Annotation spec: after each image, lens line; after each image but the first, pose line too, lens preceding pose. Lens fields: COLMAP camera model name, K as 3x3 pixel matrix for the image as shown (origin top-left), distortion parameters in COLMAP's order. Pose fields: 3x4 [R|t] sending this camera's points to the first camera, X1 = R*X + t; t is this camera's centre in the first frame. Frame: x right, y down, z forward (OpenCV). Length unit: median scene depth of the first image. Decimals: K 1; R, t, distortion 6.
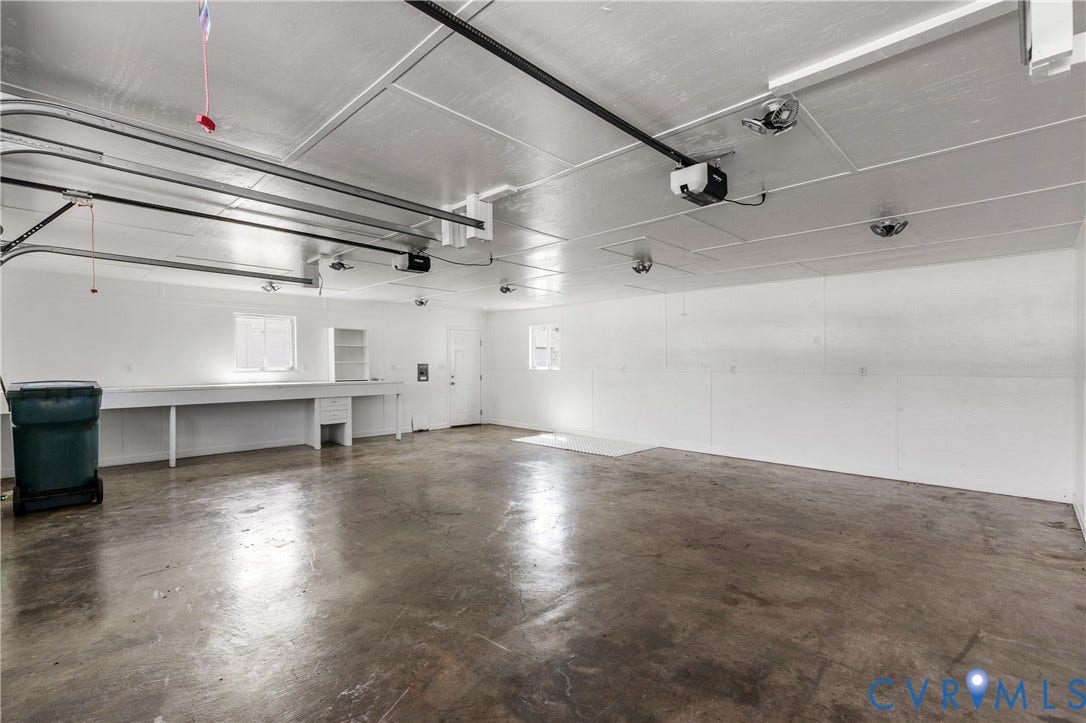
lens RADIAL K [[490.6, 0, 571.0], [0, 490.6, 364.5], [0, 0, 1]] dist [0.007436, -0.002936]
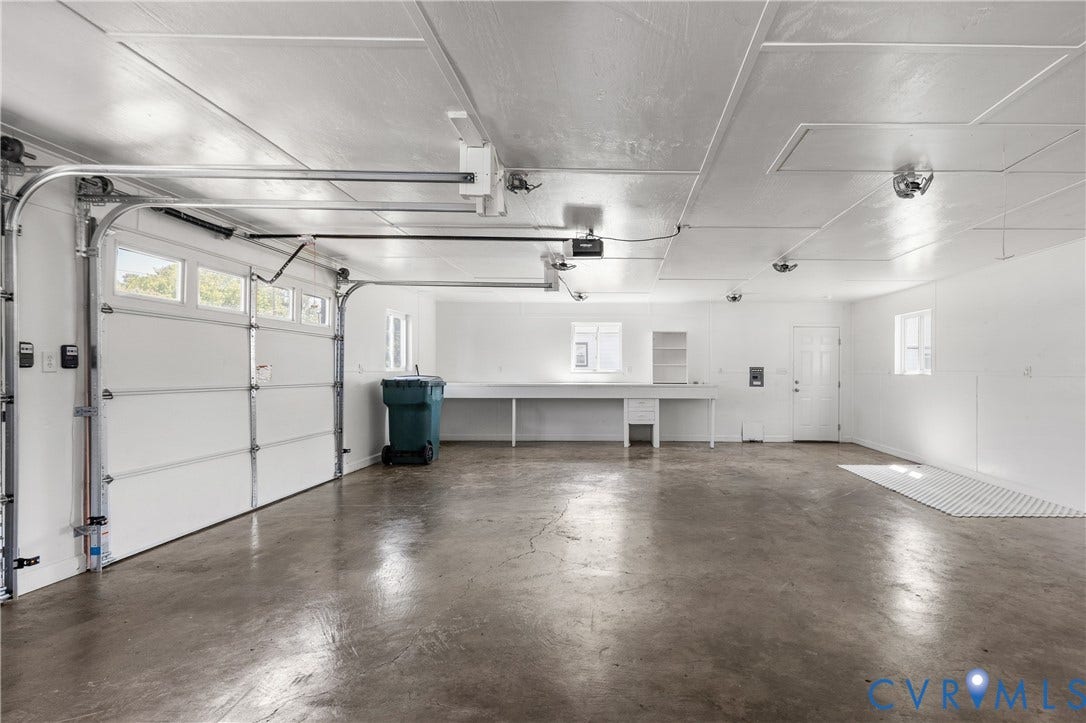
lens RADIAL K [[490.6, 0, 568.7], [0, 490.6, 375.7], [0, 0, 1]] dist [0.007436, -0.002936]
pose [[0.681604, 0.011452, -0.731632, 0.152537], [-0.004686, 0.999925, 0.011285, 0.007419], [0.731706, -0.004264, 0.681607, 0.173260]]
